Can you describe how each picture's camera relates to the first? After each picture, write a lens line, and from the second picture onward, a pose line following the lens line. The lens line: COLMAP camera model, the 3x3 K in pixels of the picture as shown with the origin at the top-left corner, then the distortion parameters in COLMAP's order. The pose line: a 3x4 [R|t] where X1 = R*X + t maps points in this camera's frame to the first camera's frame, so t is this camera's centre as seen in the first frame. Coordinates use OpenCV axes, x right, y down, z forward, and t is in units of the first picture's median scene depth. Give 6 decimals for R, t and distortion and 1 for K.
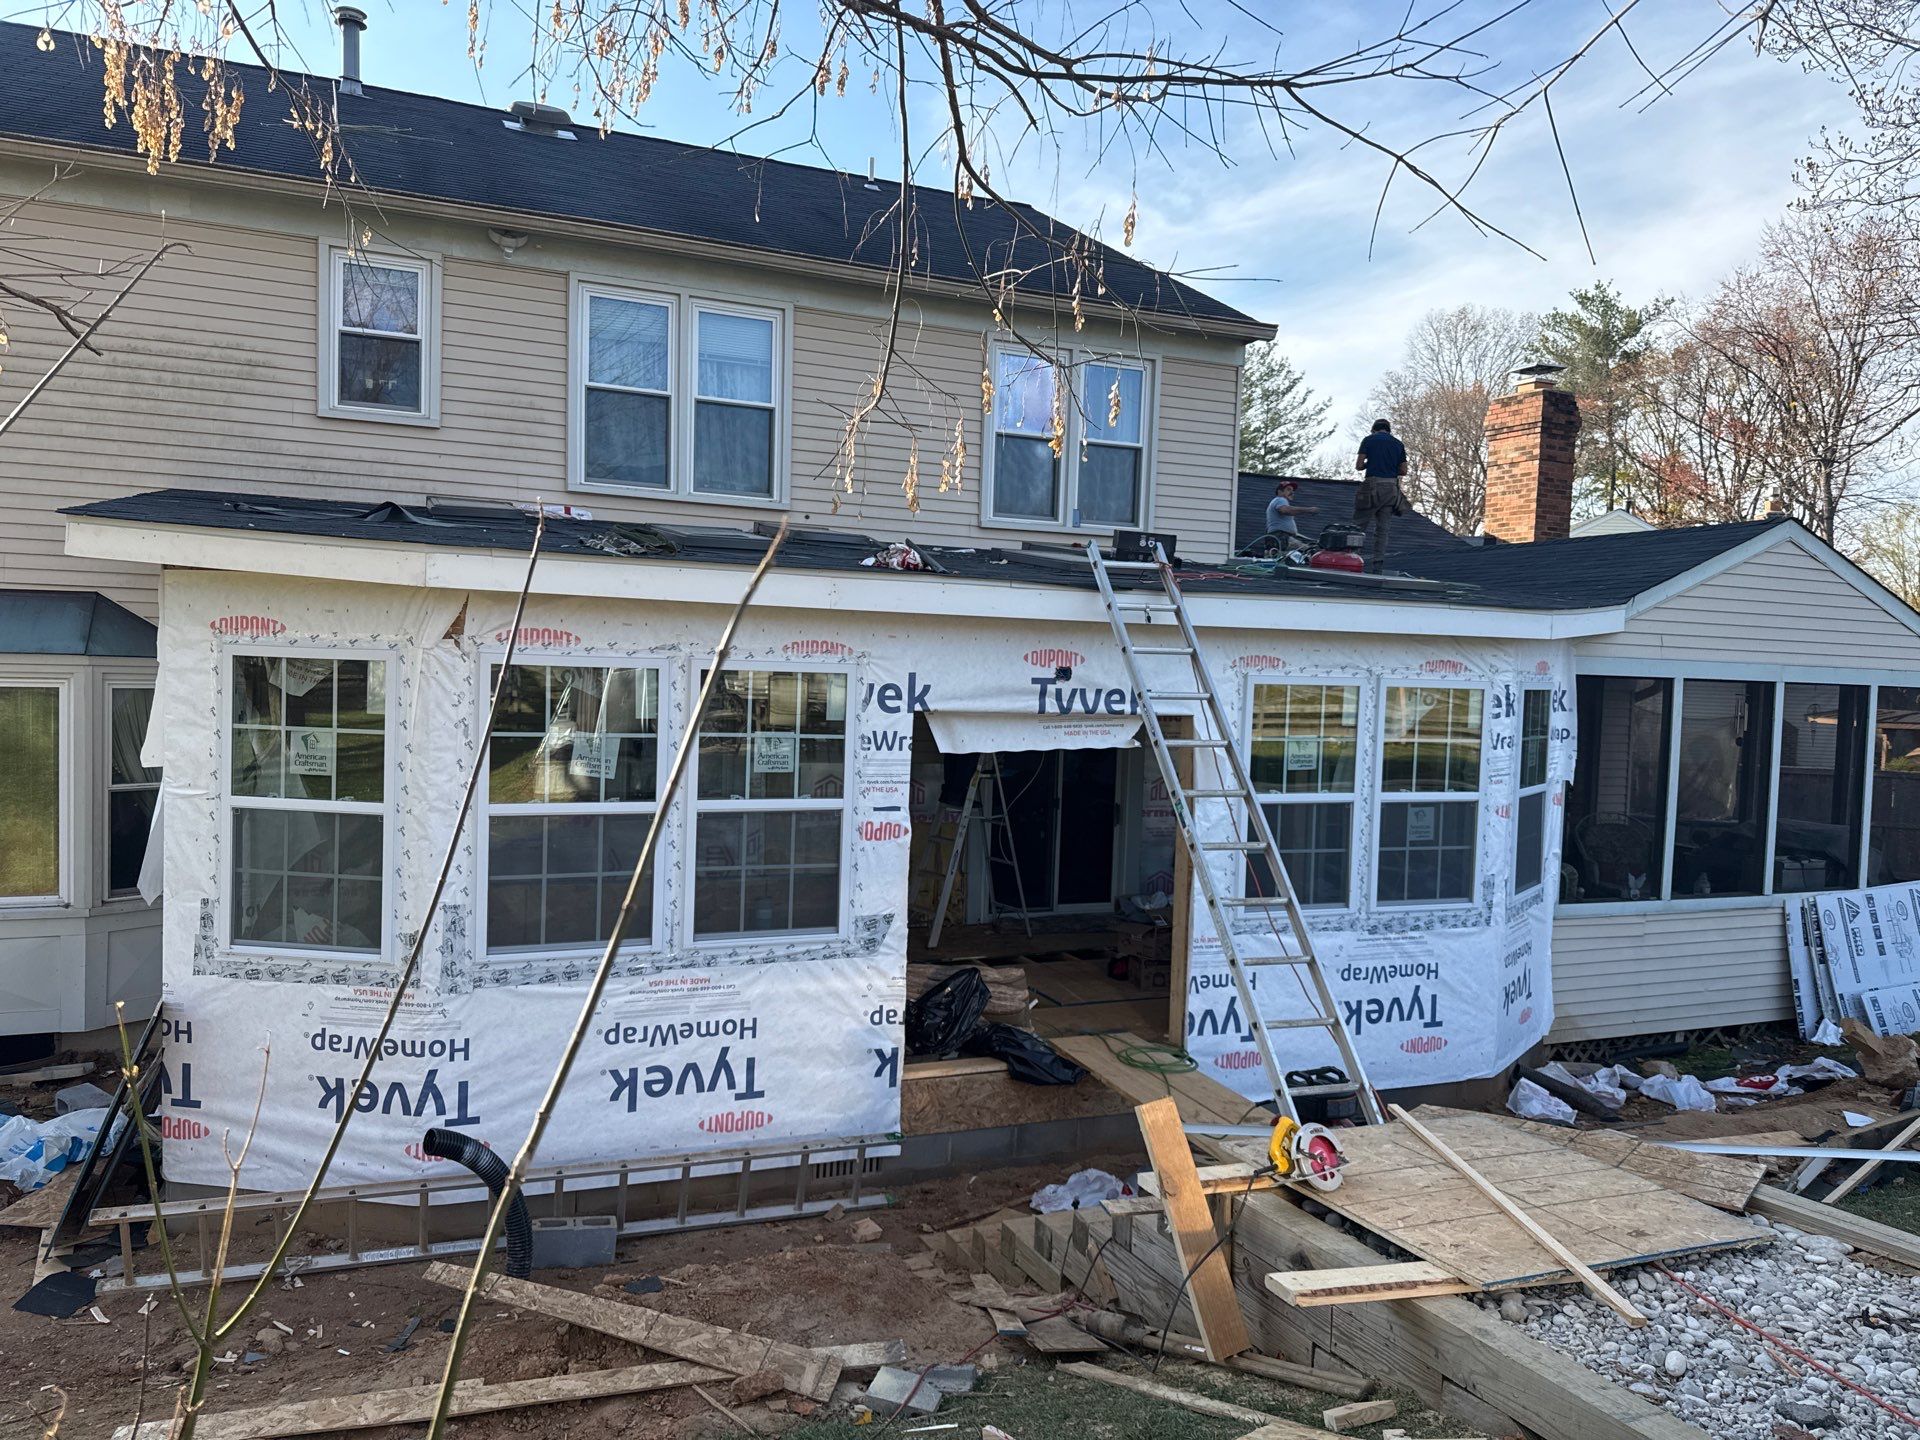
lens RADIAL K [[1336.6, 0, 954.0], [0, 1336.6, 724.2], [0, 0, 1]] dist [0.076582, -0.099965]
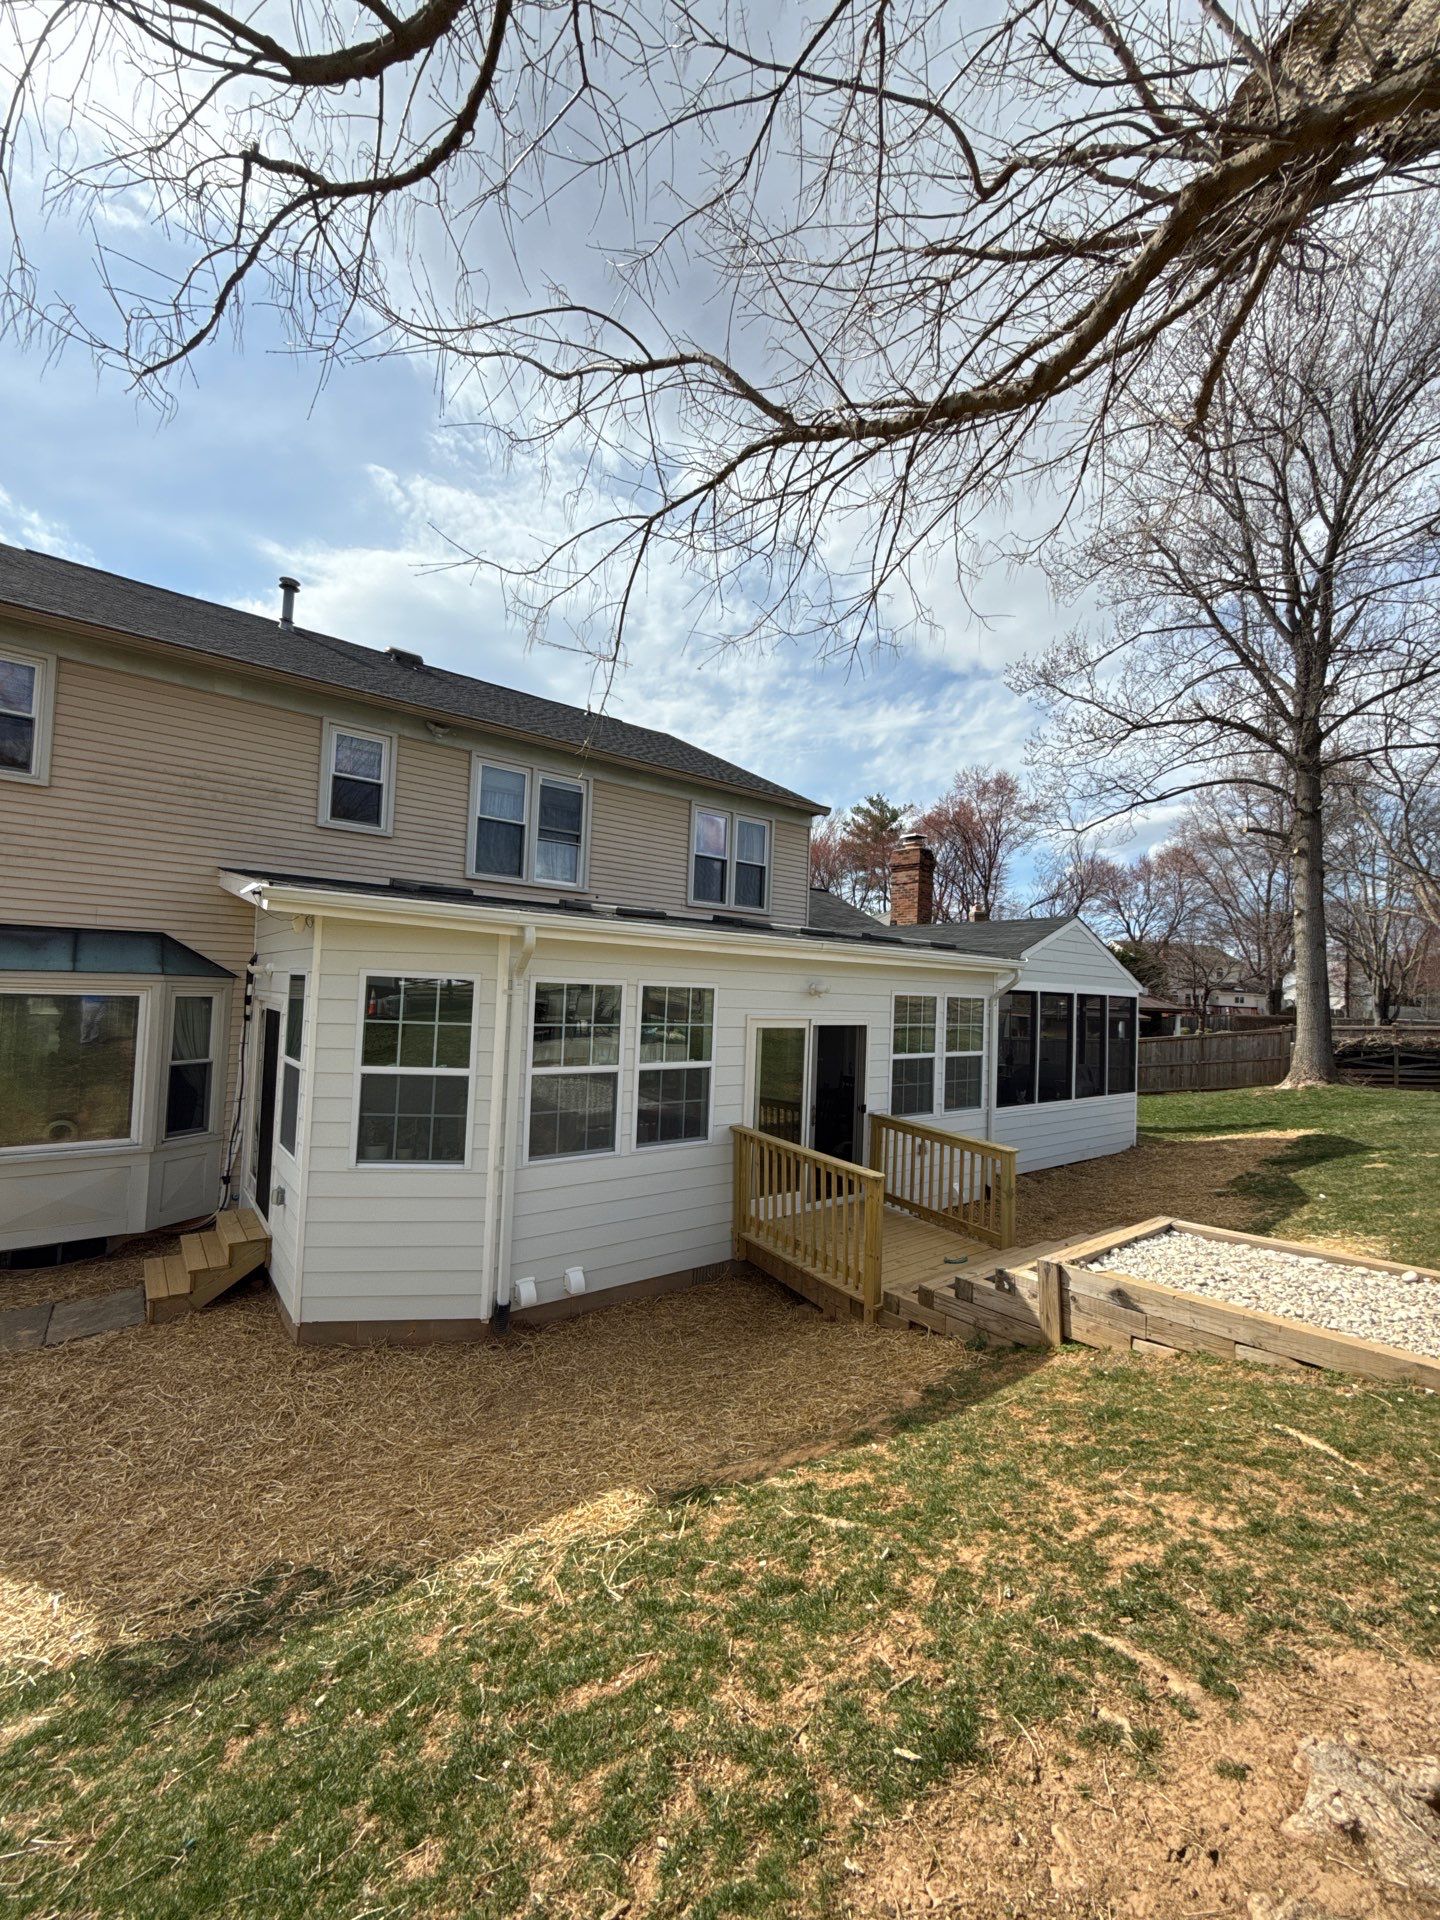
lens RADIAL K [[752.2, 0, 724.9], [0, 752.2, 962.5], [0, 0, 1]] dist [-0.001008, -0.000356]
pose [[0.964100, 0.013933, 0.265172, -0.223841], [0.004543, 0.997611, -0.068933, -0.003491], [-0.265499, 0.067663, 0.961734, 0.028546]]
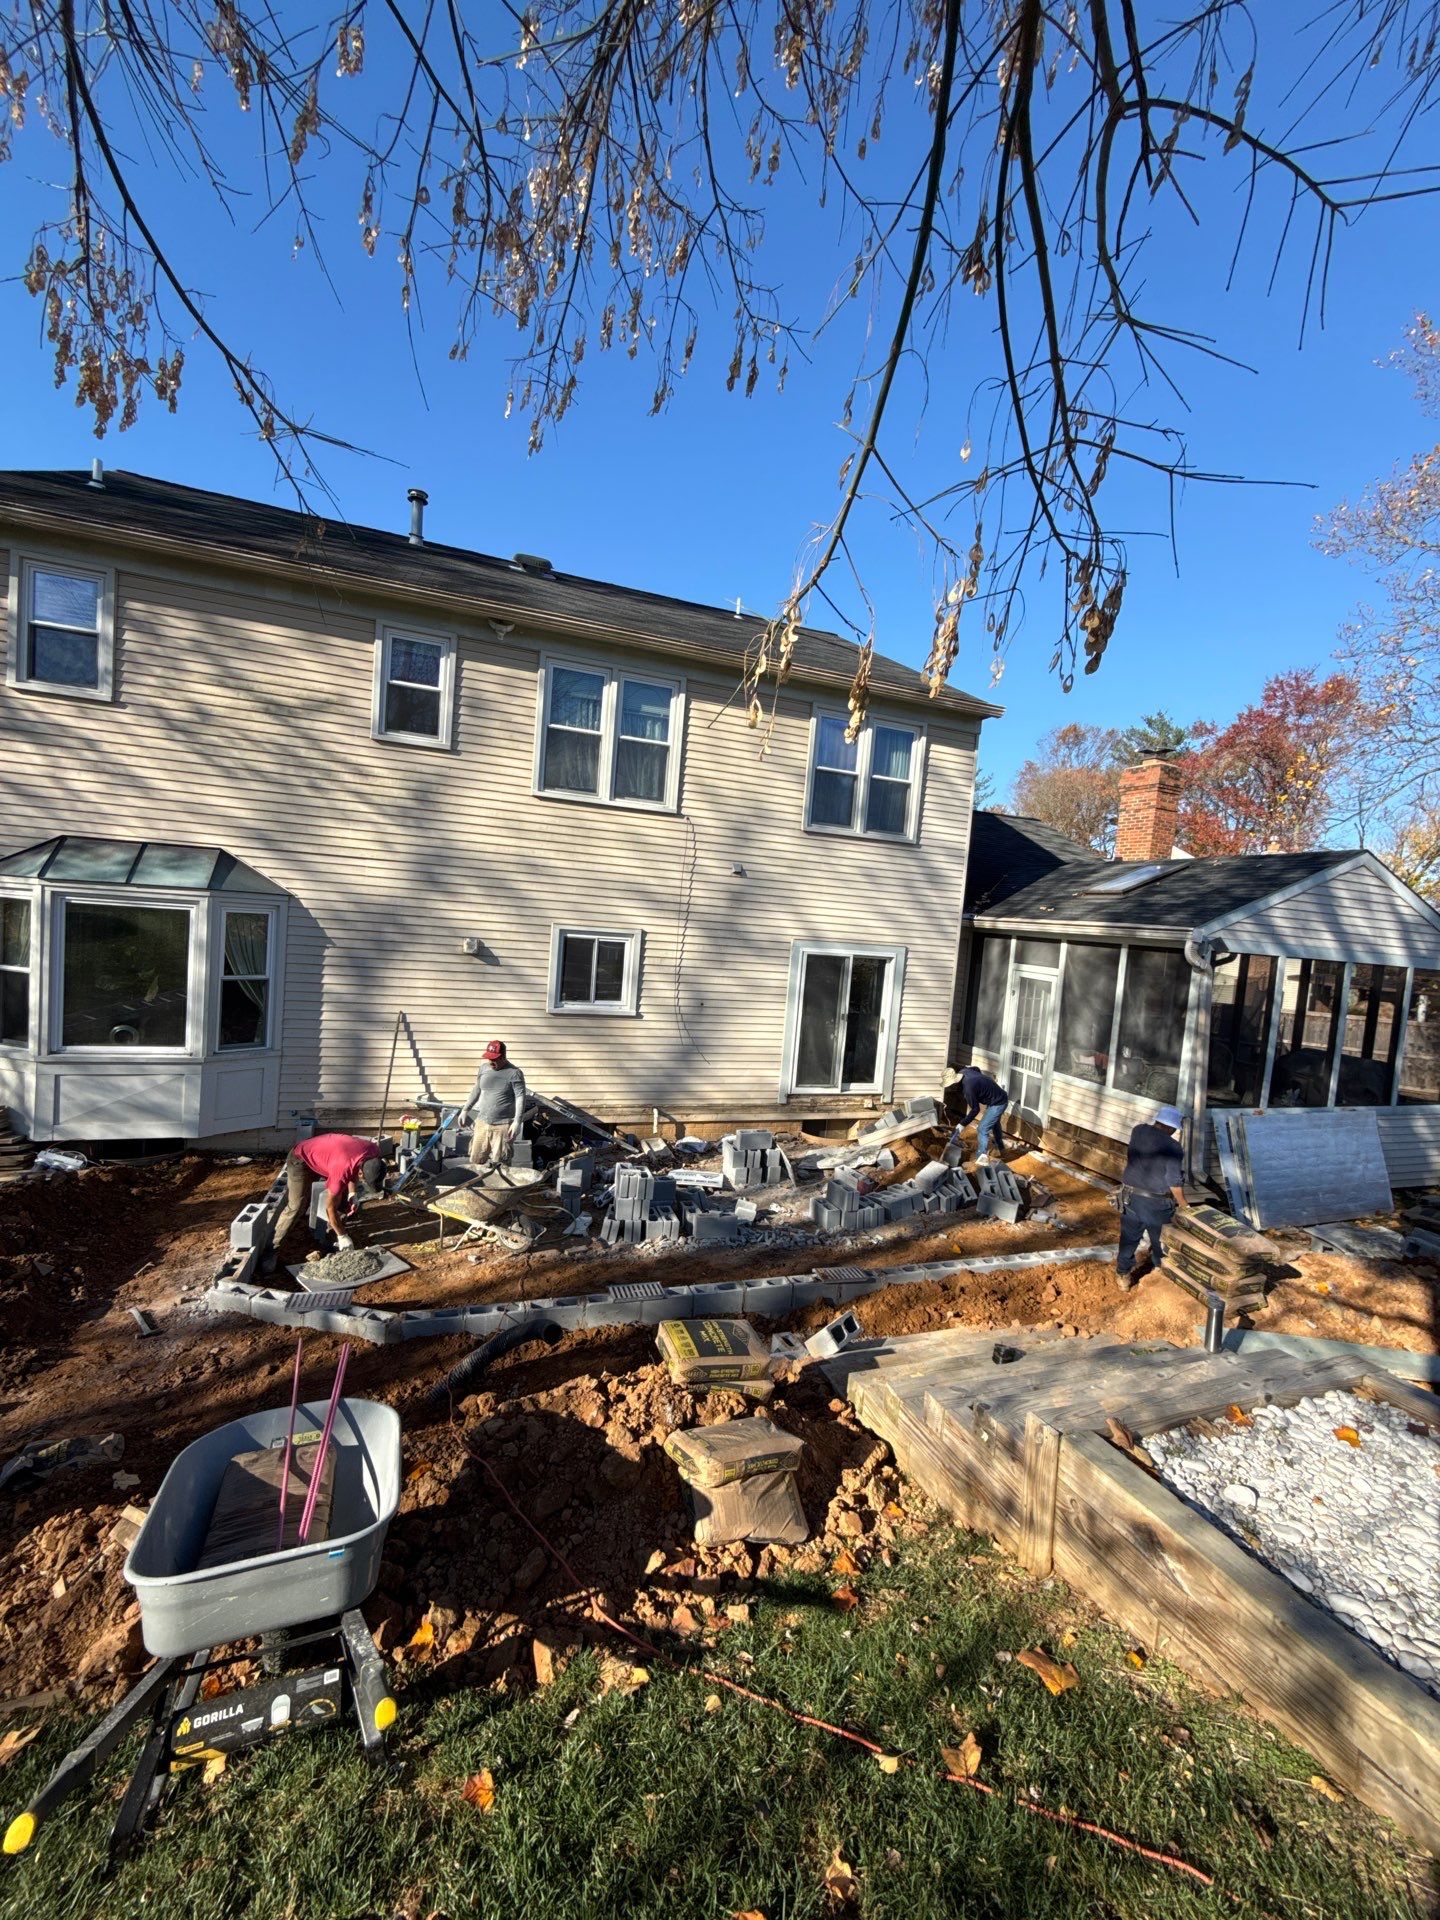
lens RADIAL K [[756.7, 0, 720.0], [0, 756.7, 960.0], [0, 0, 1]] dist [-0.000081, -0.000109]
pose [[0.997177, 0.052335, -0.053840, -0.019961], [-0.051682, 0.998573, 0.013455, -0.011374], [0.054468, -0.010635, 0.998459, 0.163371]]
